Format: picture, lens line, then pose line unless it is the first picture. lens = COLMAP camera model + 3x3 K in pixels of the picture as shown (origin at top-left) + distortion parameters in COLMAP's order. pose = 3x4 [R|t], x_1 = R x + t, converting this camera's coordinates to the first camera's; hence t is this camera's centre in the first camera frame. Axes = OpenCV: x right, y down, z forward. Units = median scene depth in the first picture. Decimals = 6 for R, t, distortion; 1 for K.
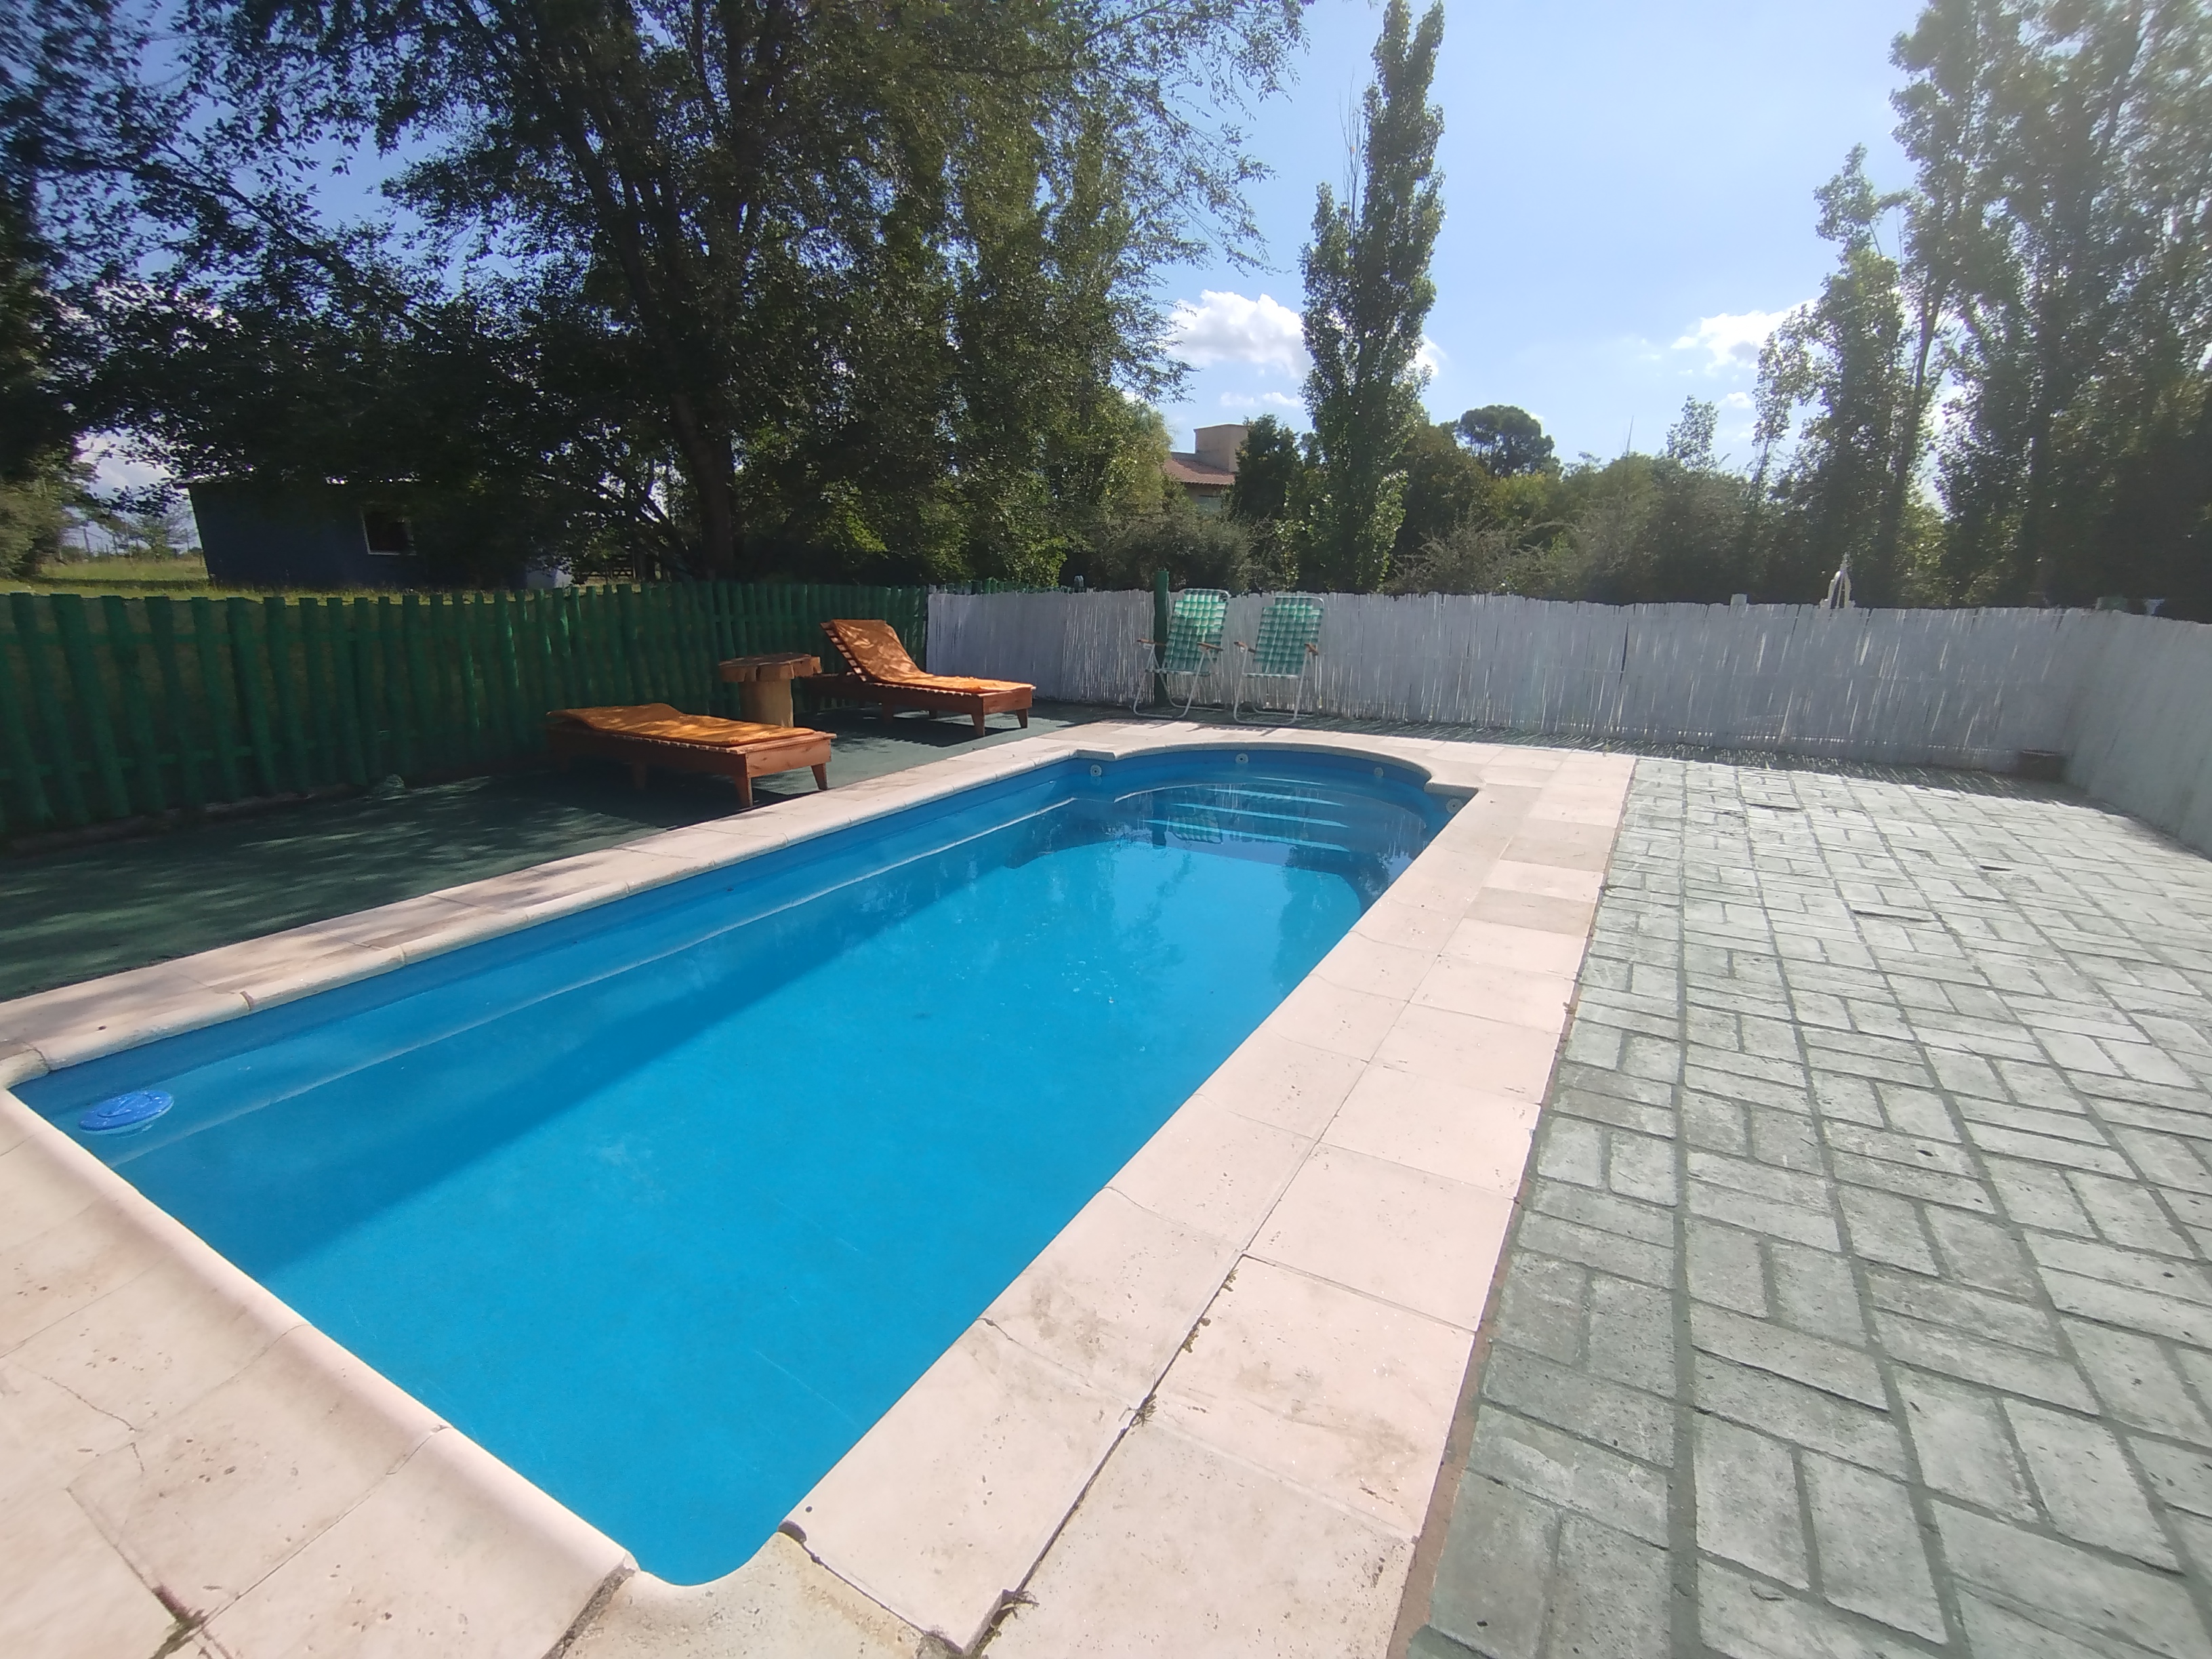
lens RADIAL K [[1000.7, 0, 1092.1], [0, 1000.7, 831.0], [0, 0, 1]] dist [-0.031656, 0.026119]
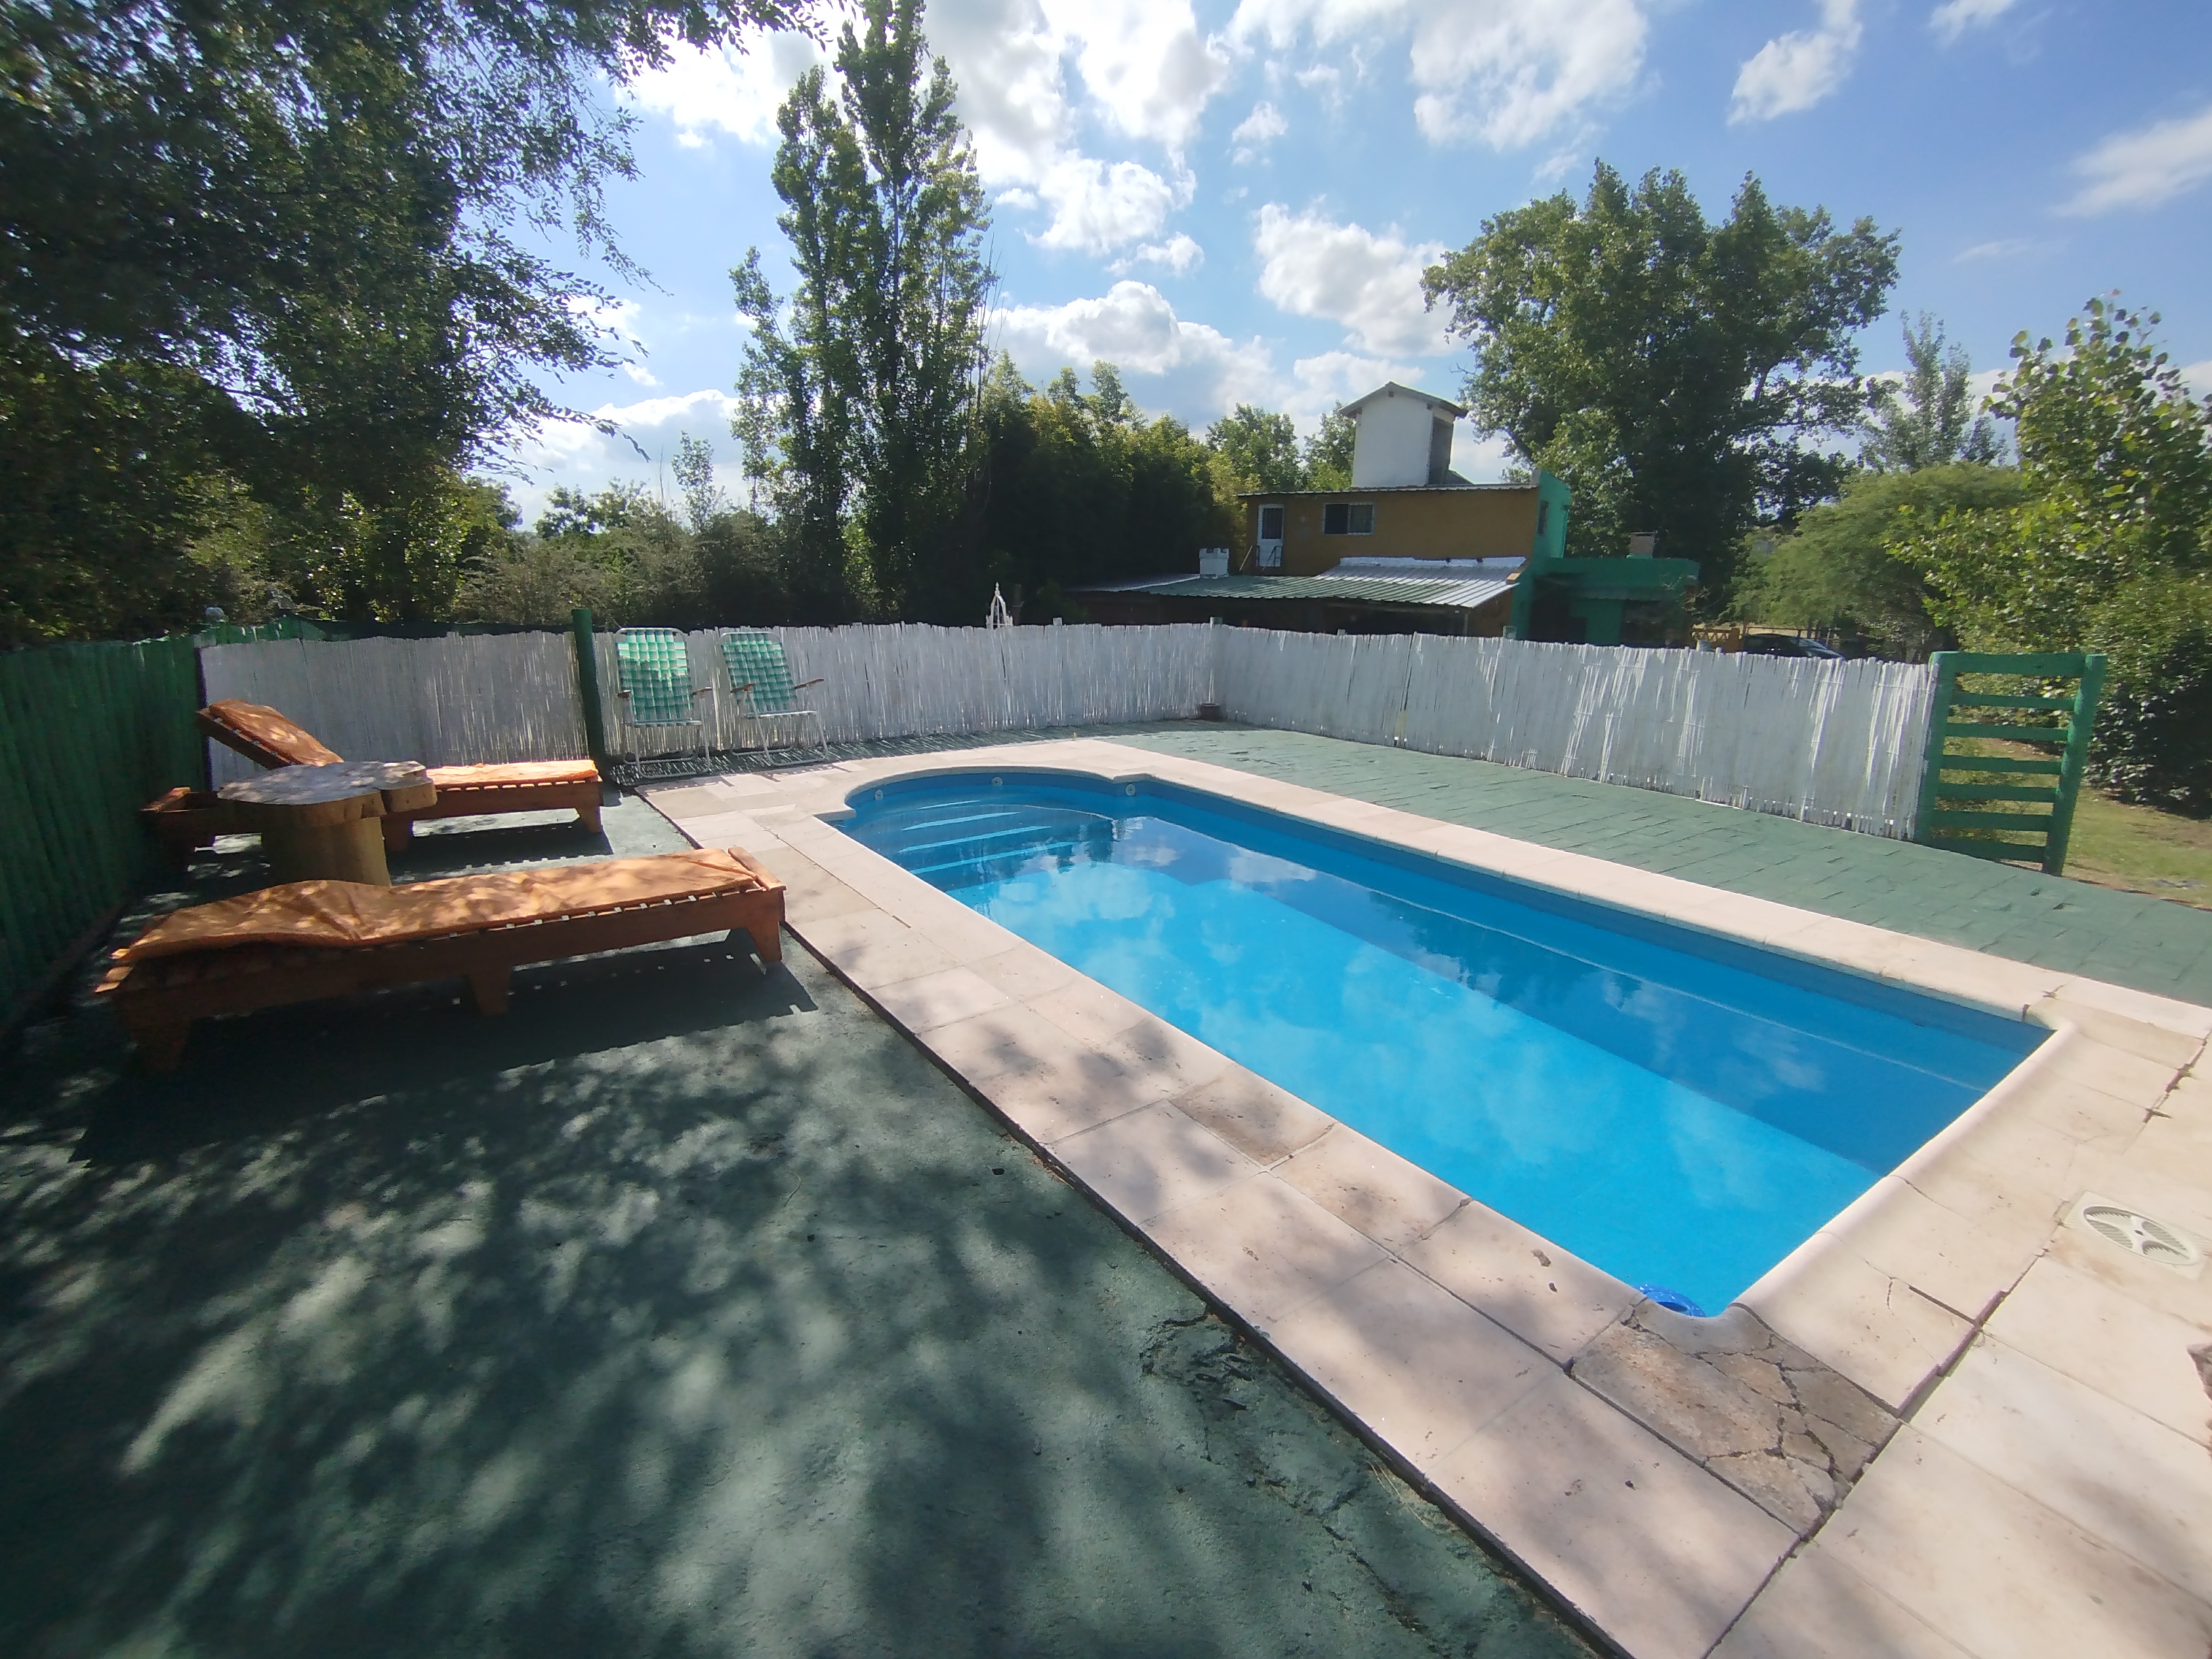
lens RADIAL K [[1000.7, 0, 1092.1], [0, 1000.7, 831.0], [0, 0, 1]] dist [-0.031656, 0.026119]
pose [[0.466689, -0.211845, 0.858675, -0.524999], [0.215619, 0.968847, 0.121837, -0.093425], [-0.857735, 0.128286, 0.497828, 0.251179]]
